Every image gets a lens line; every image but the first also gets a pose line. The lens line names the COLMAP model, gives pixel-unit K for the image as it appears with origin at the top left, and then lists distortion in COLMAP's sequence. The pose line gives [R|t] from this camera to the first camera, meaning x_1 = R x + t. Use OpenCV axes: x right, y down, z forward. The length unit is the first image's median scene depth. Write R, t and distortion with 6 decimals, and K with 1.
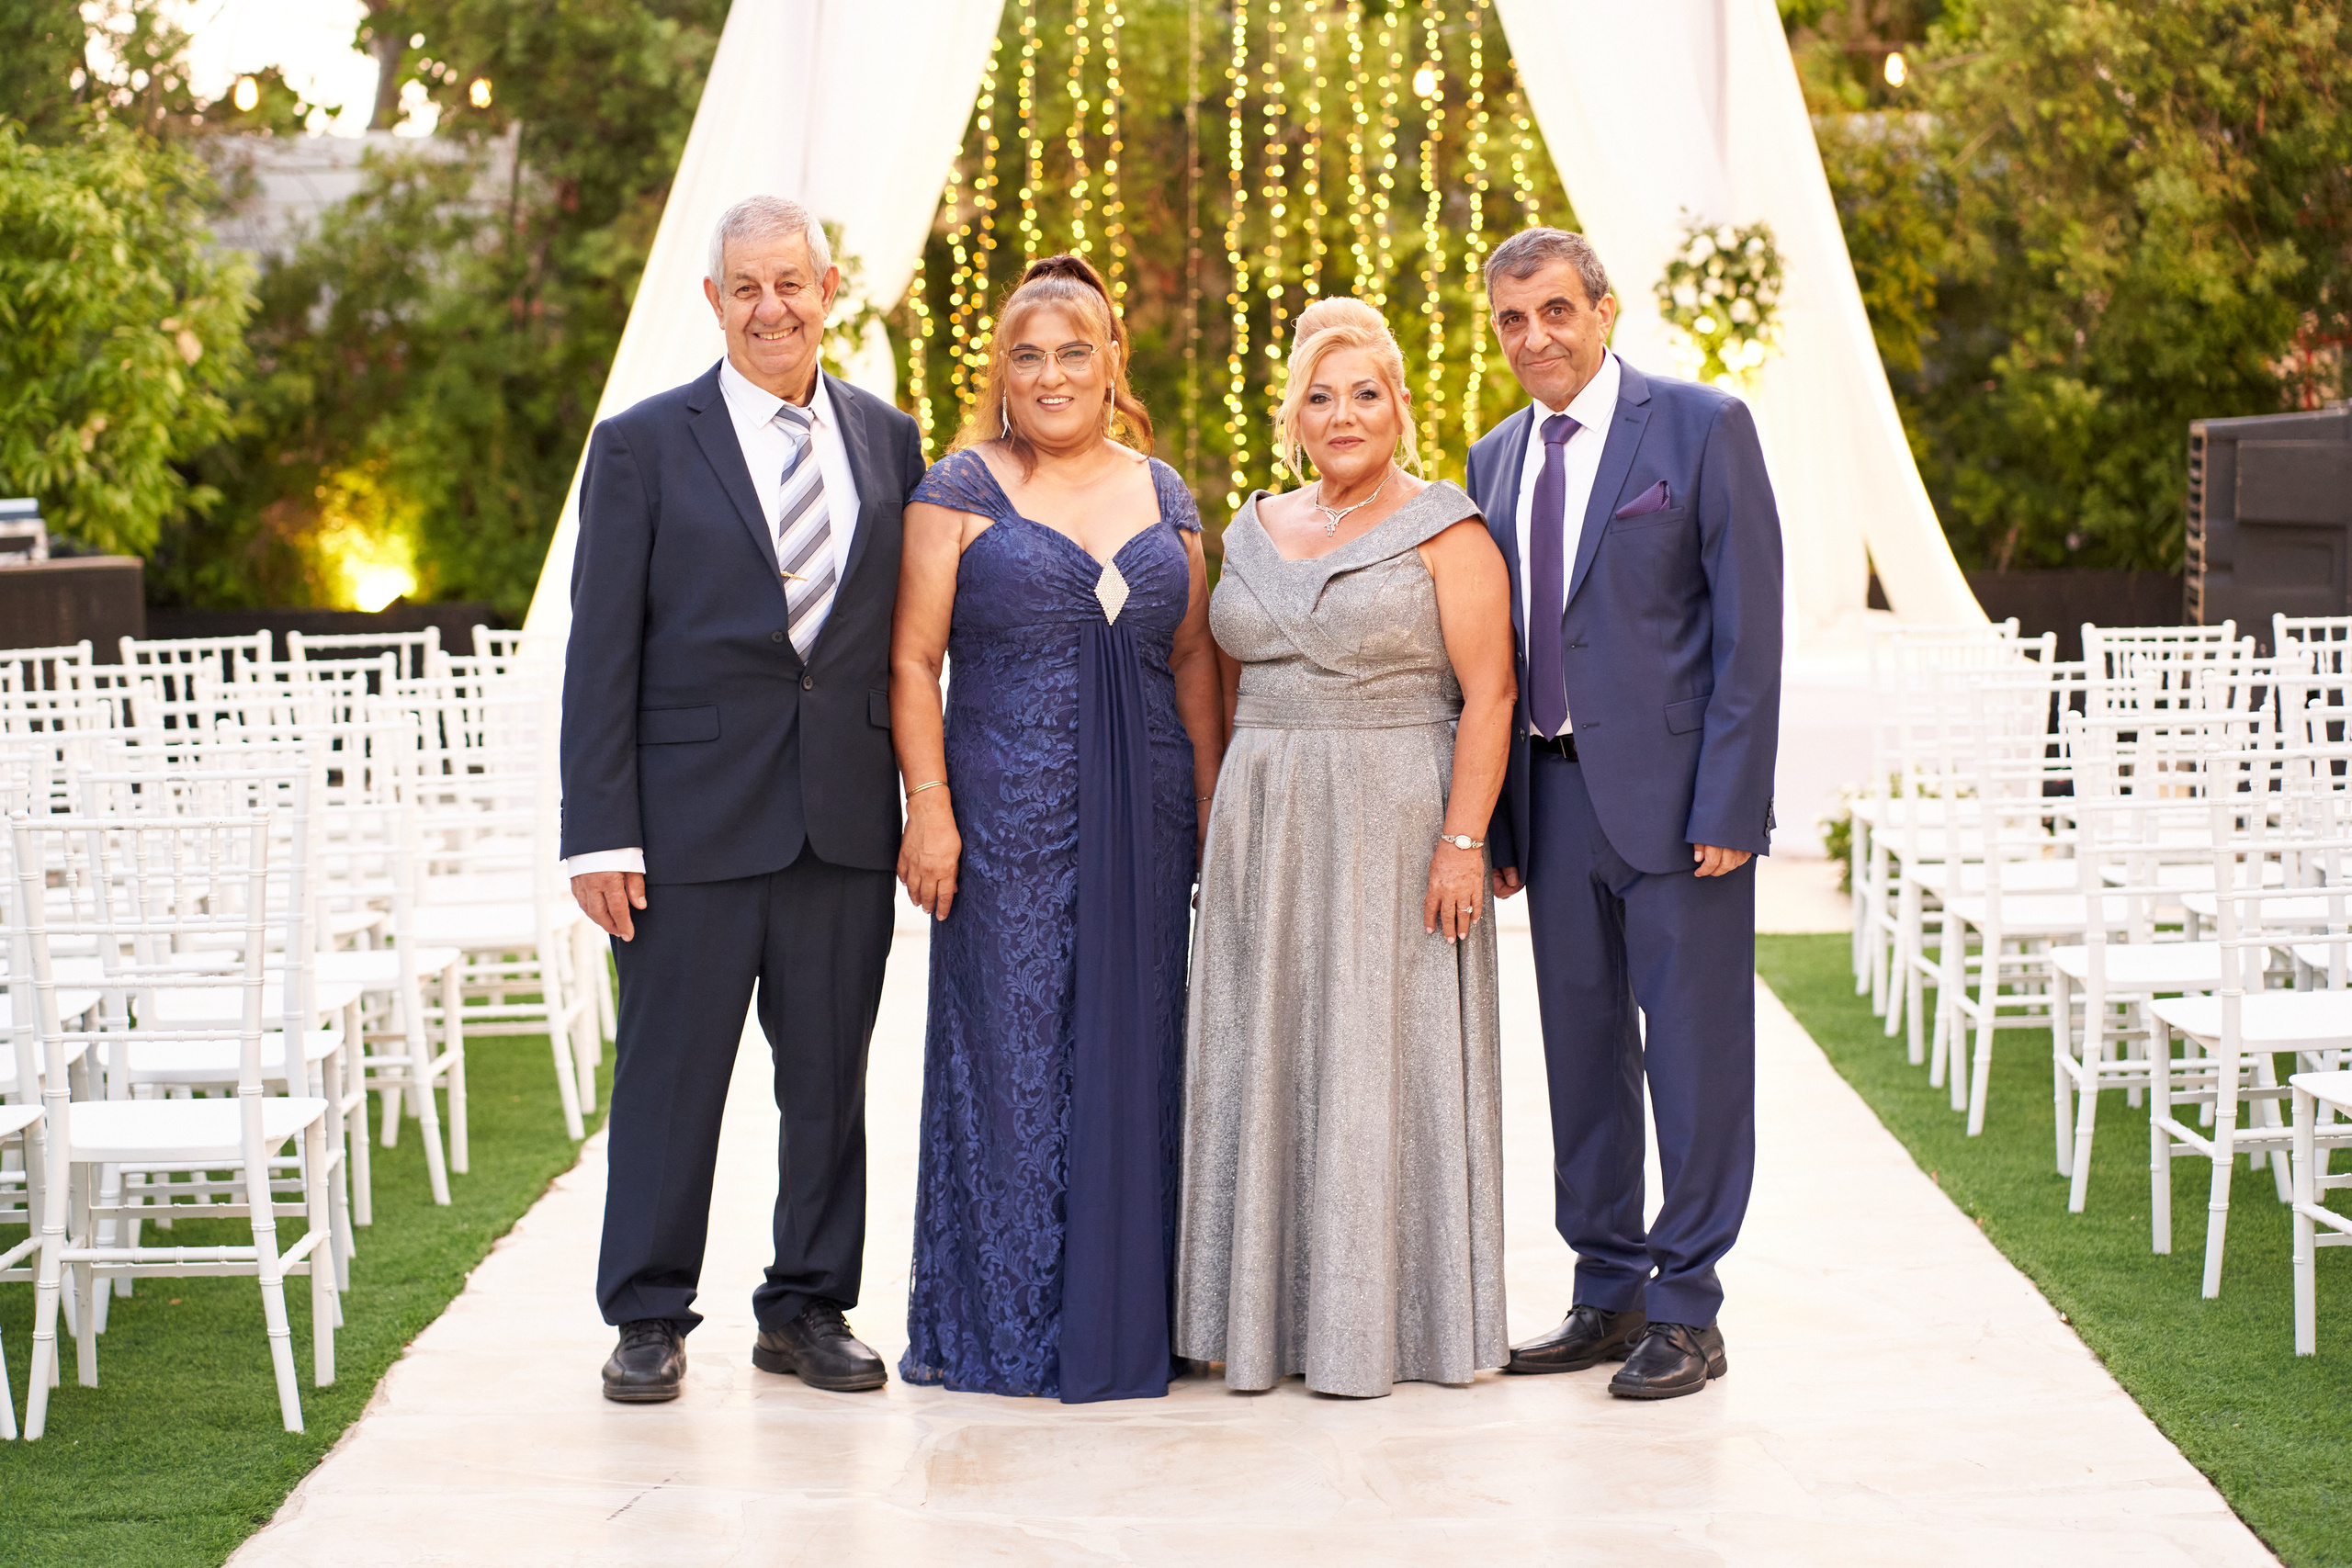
lens RADIAL K [[5735.5, 0, 1258.1], [0, 5735.5, 764.2], [0, 0, 1]] dist [-0.009580, 0.000000]
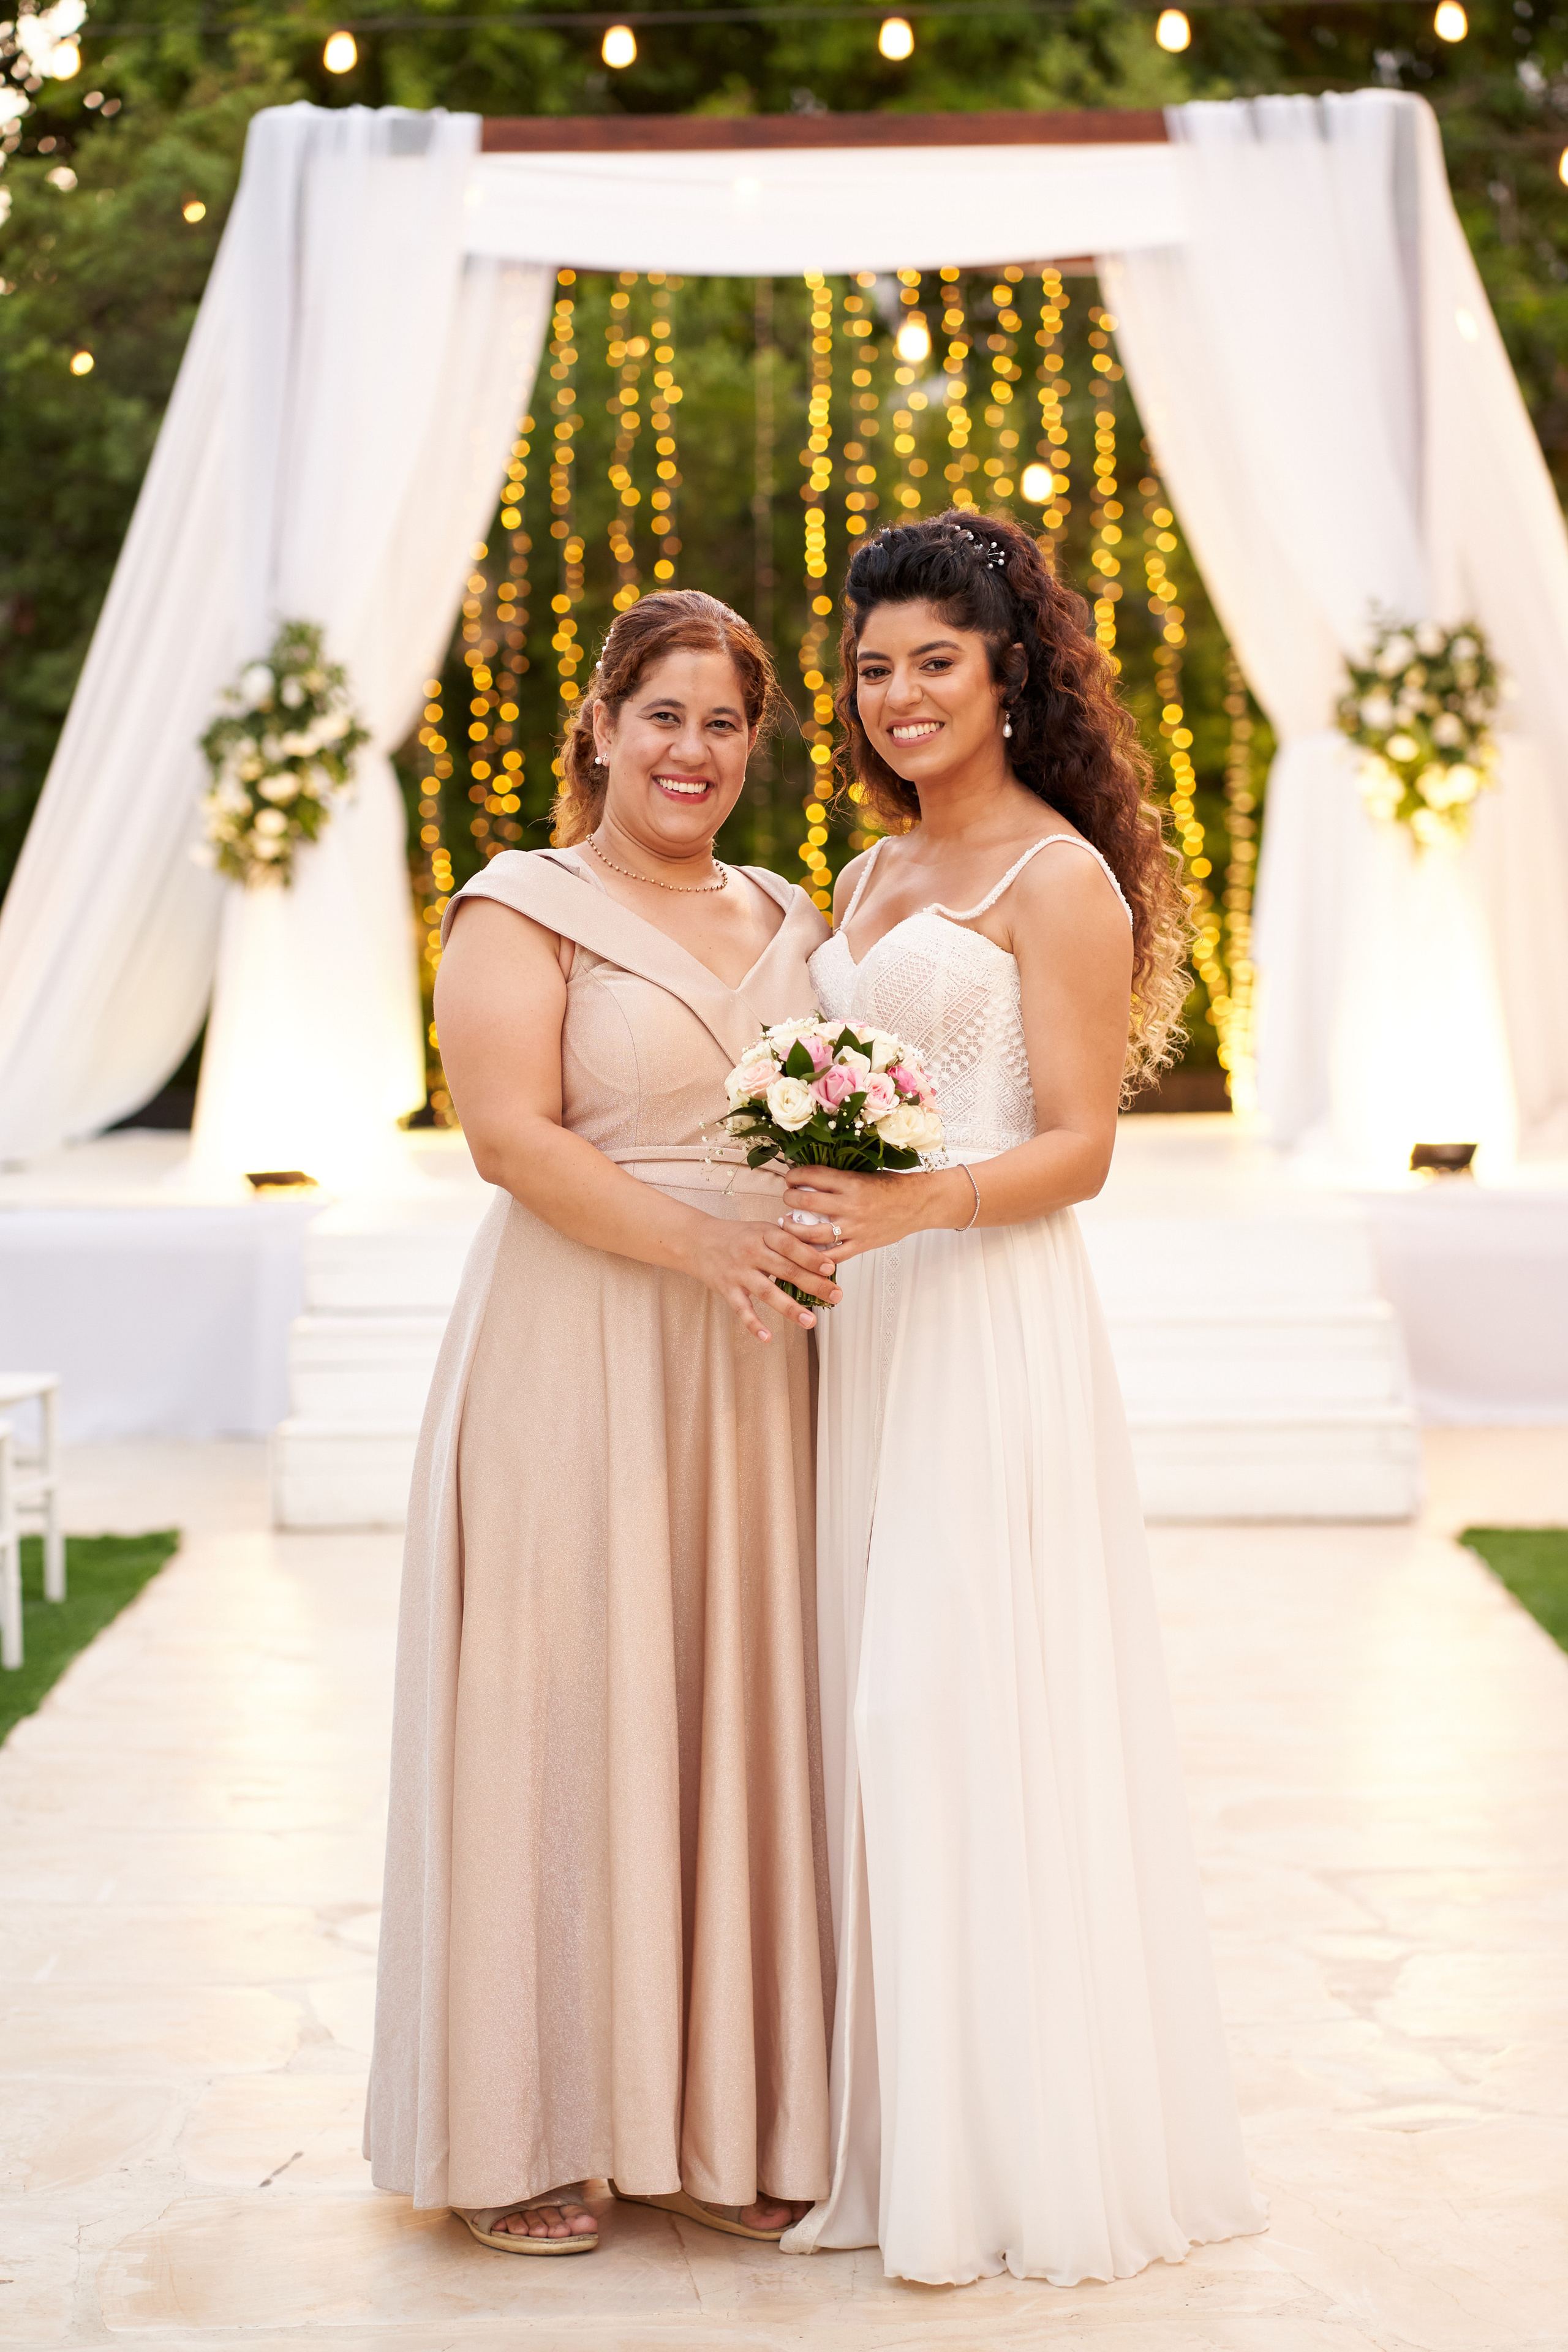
lens RADIAL K [[5551.0, 0, 776.0], [0, 5551.0, 1184.1], [0, 0, 1]] dist [-0.004244, 0.000000]
pose [[0.999903, -0.003391, -0.013475, 0.000954], [0.003243, 0.999935, -0.010949, -0.006787], [0.013511, 0.010905, 0.999849, 0.198388]]
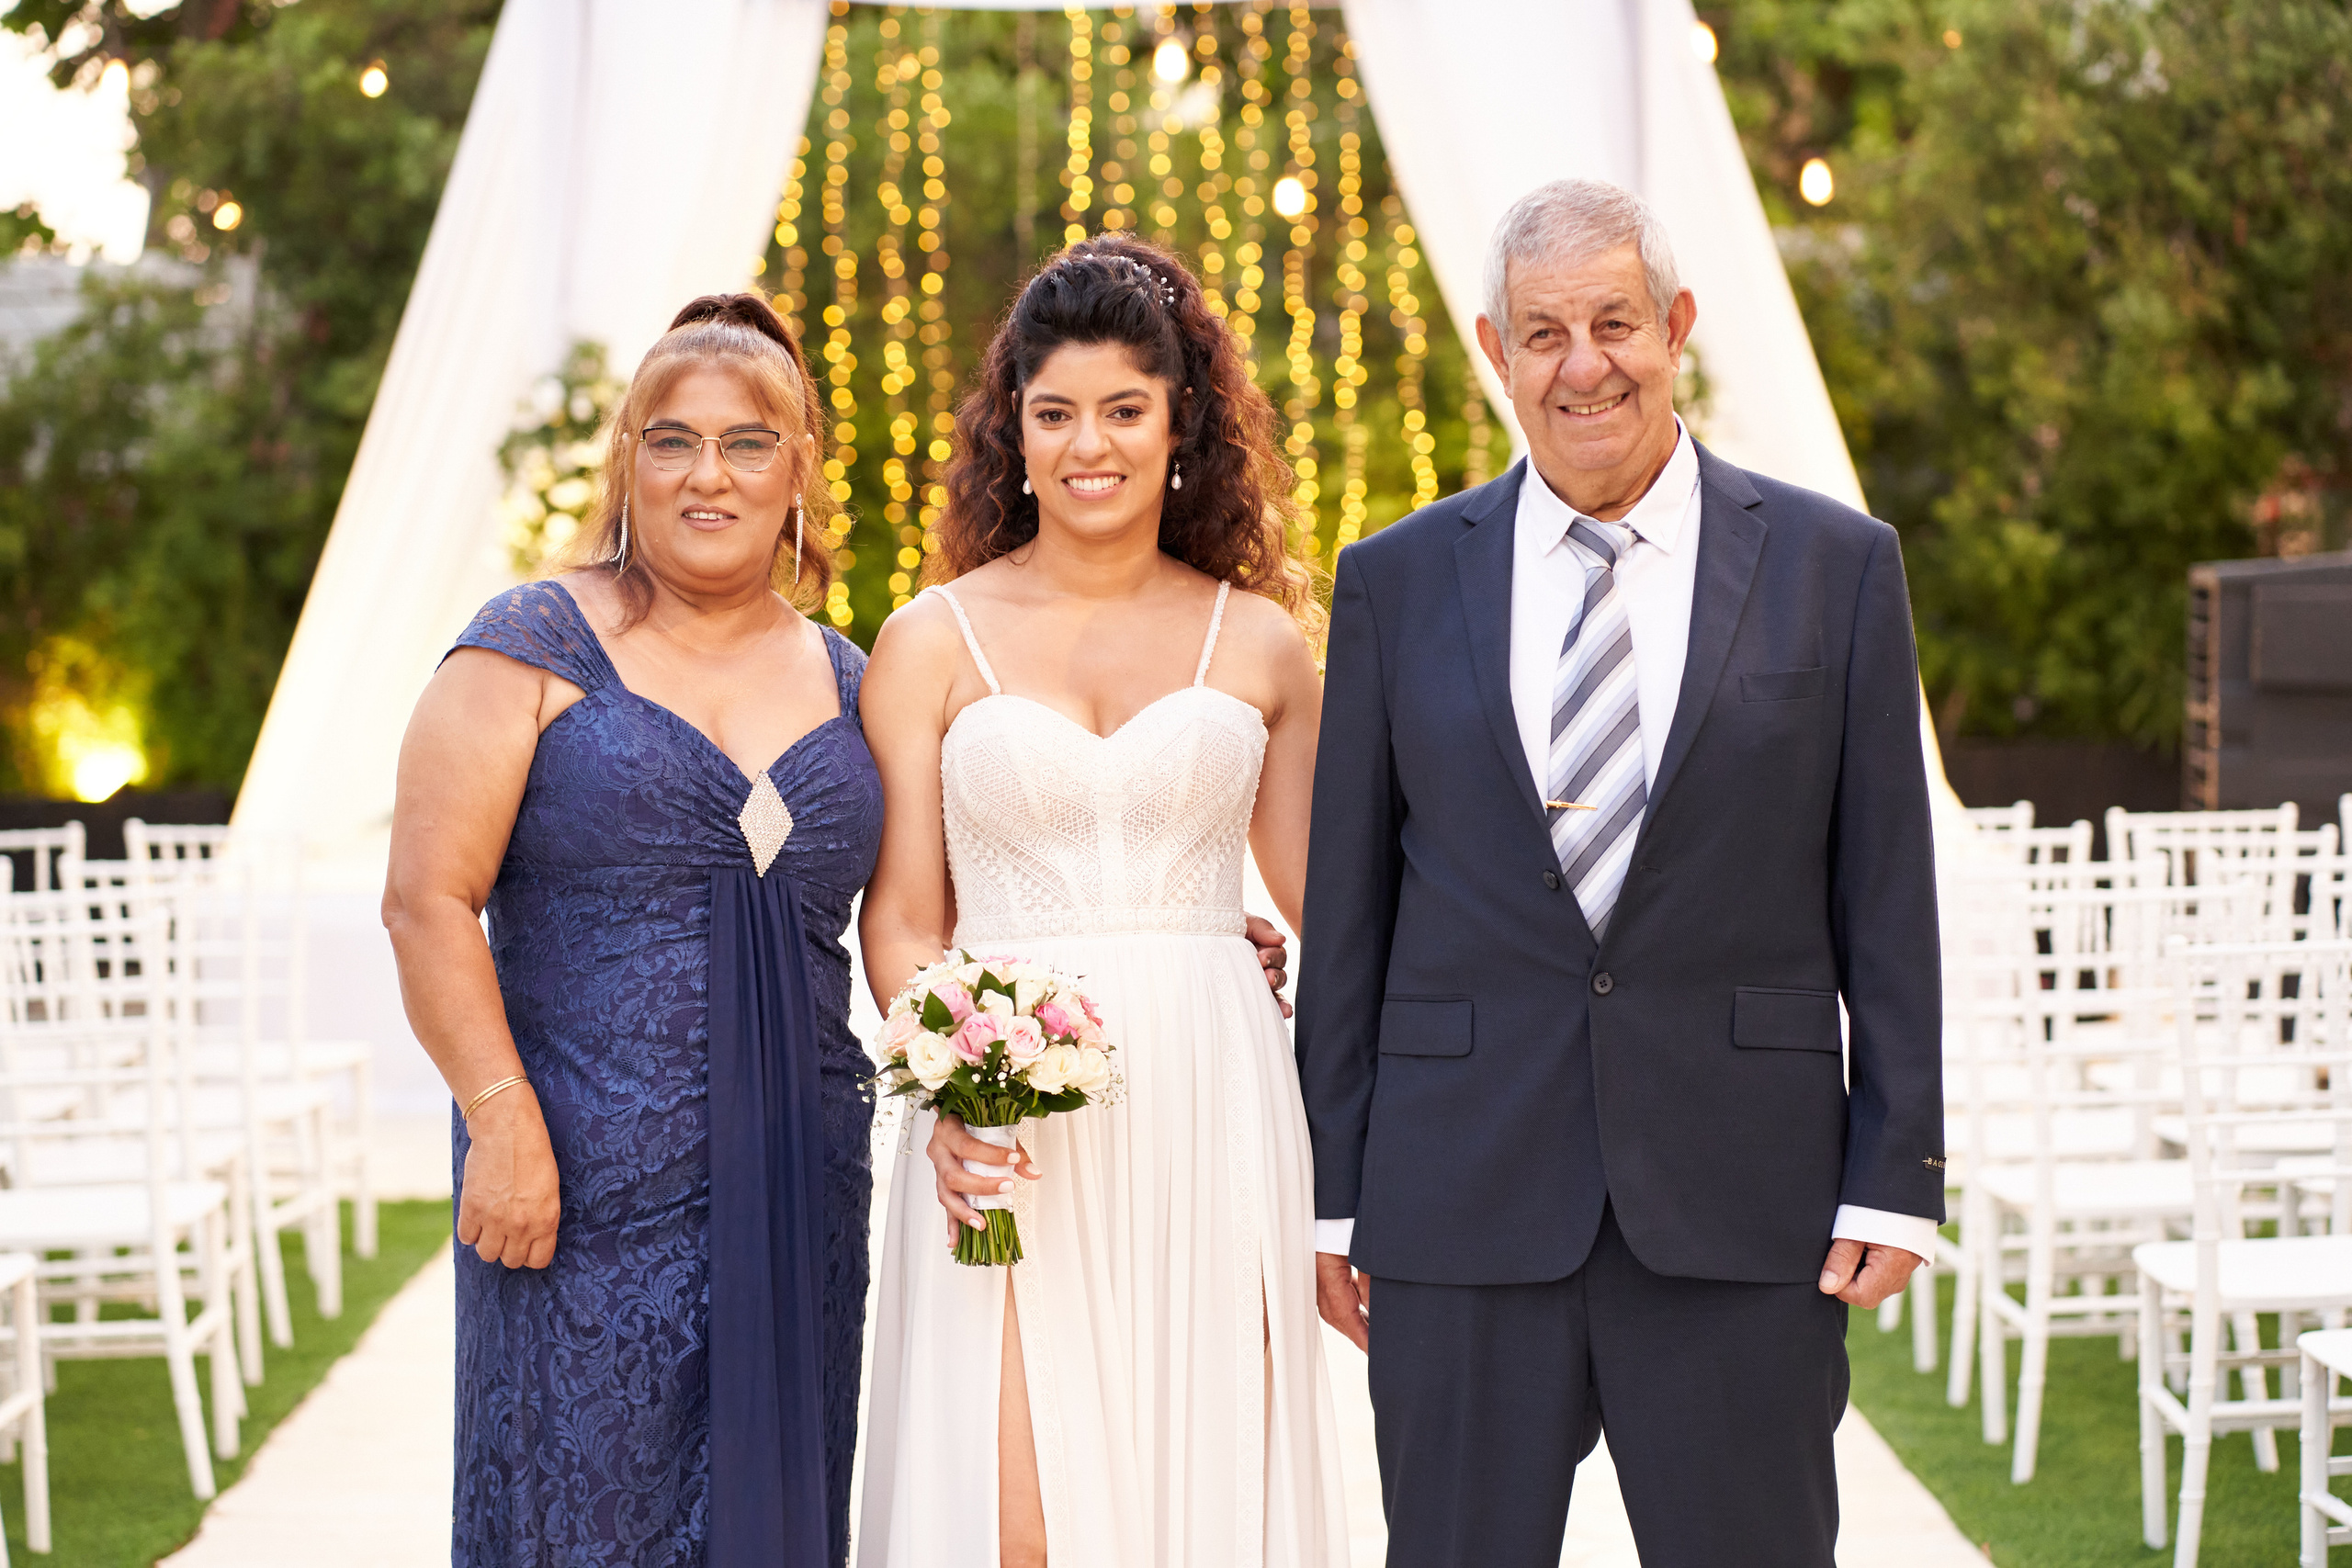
lens RADIAL K [[5561.3, 0, 1182.7], [0, 5561.3, 782.2], [0, 0, 1]] dist [0.020014, 0.000000]
pose [[0.999918, -0.004993, 0.011771, 0.002035], [0.005293, 0.999659, -0.025589, -0.006699], [-0.011640, 0.025649, 0.999603, 0.155198]]
